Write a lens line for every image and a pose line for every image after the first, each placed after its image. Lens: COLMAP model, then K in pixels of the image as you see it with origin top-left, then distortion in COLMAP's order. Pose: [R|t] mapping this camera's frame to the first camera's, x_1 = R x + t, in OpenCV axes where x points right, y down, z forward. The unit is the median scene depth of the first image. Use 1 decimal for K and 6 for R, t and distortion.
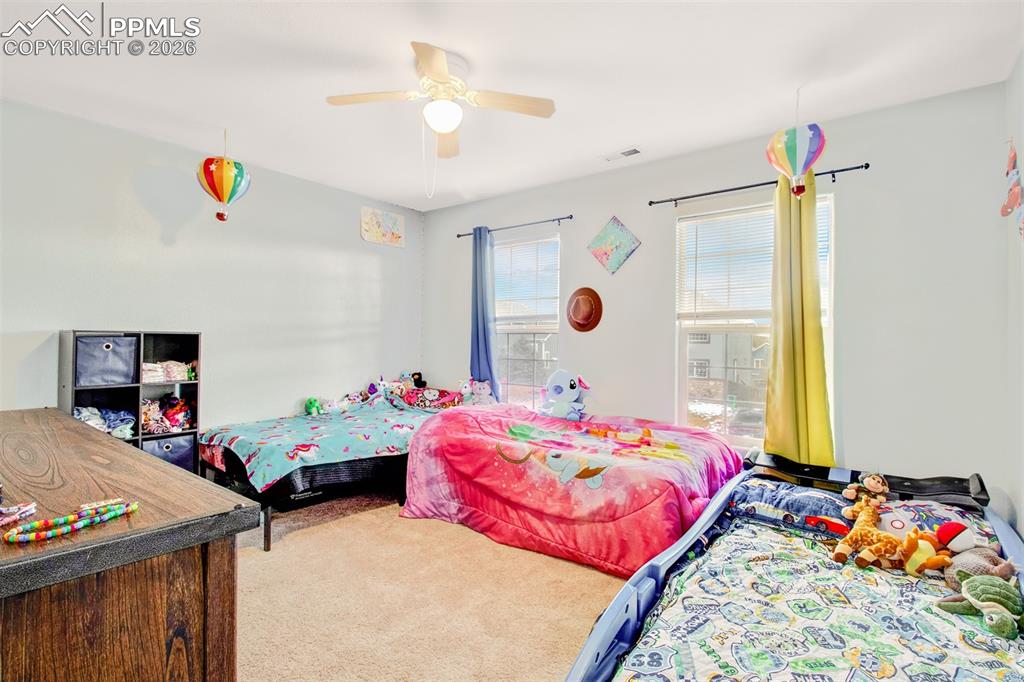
lens RADIAL K [[481.1, 0, 512.2], [0, 481.1, 337.6], [0, 0, 1]] dist [-0.017438, -0.001689]
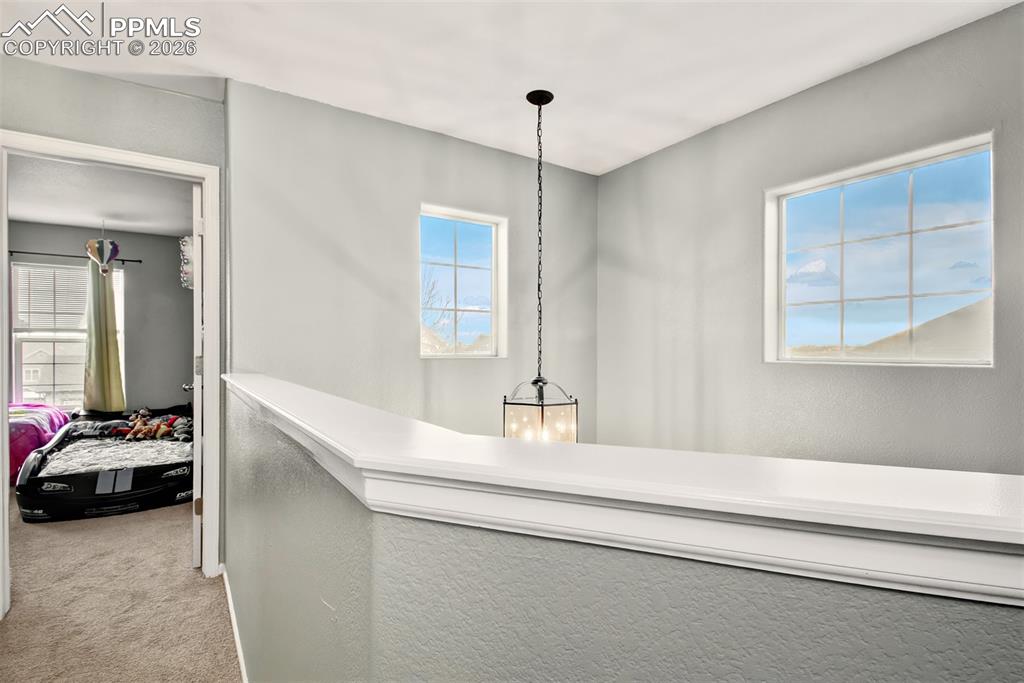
lens RADIAL K [[481.1, 0, 512.2], [0, 481.1, 342.5], [0, 0, 1]] dist [-0.017438, -0.001689]
pose [[0.292594, -0.008806, 0.956196, -0.844465], [0.006918, 0.999951, 0.007092, -0.014534], [-0.956212, 0.004540, 0.292640, -1.277099]]
